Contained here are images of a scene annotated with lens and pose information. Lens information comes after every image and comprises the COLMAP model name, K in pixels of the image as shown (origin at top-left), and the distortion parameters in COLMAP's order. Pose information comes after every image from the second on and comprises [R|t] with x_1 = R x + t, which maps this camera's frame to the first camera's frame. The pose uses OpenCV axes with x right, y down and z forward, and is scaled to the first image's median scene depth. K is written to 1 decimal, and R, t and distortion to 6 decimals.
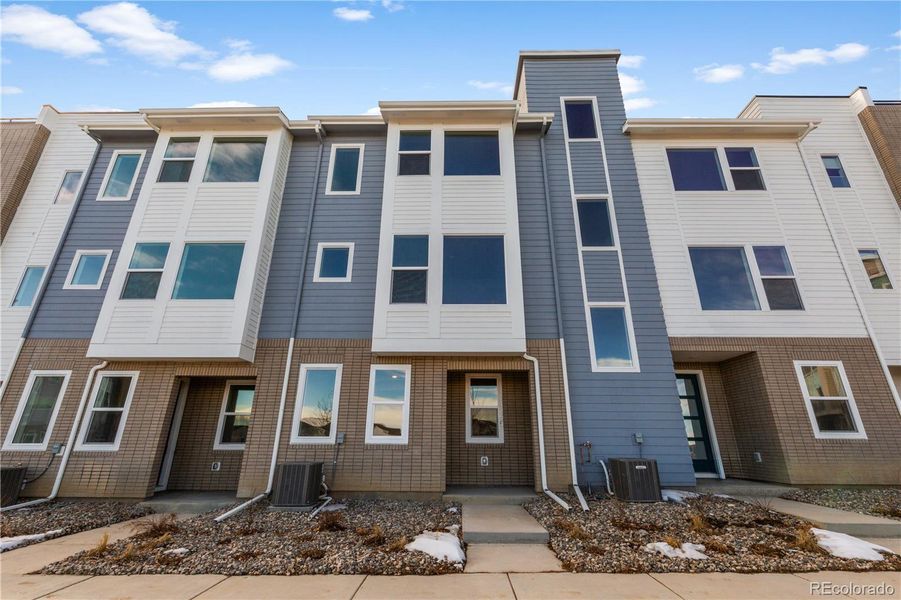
lens RADIAL K [[401.0, 0, 448.0], [0, 401.0, 303.1], [0, 0, 1]] dist [-0.001829, -0.001889]
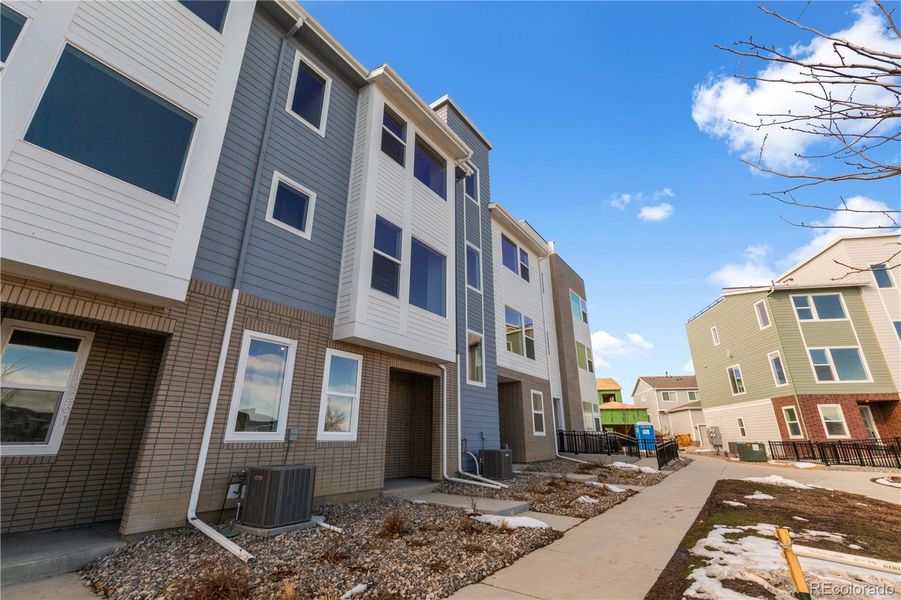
lens RADIAL K [[401.0, 0, 447.6], [0, 401.0, 294.0], [0, 0, 1]] dist [-0.001829, -0.001889]
pose [[0.552823, 0.277598, 0.785701, -0.748982], [-0.284649, 0.949073, -0.135039, 0.086193], [-0.783174, -0.148996, 0.603687, 0.298849]]
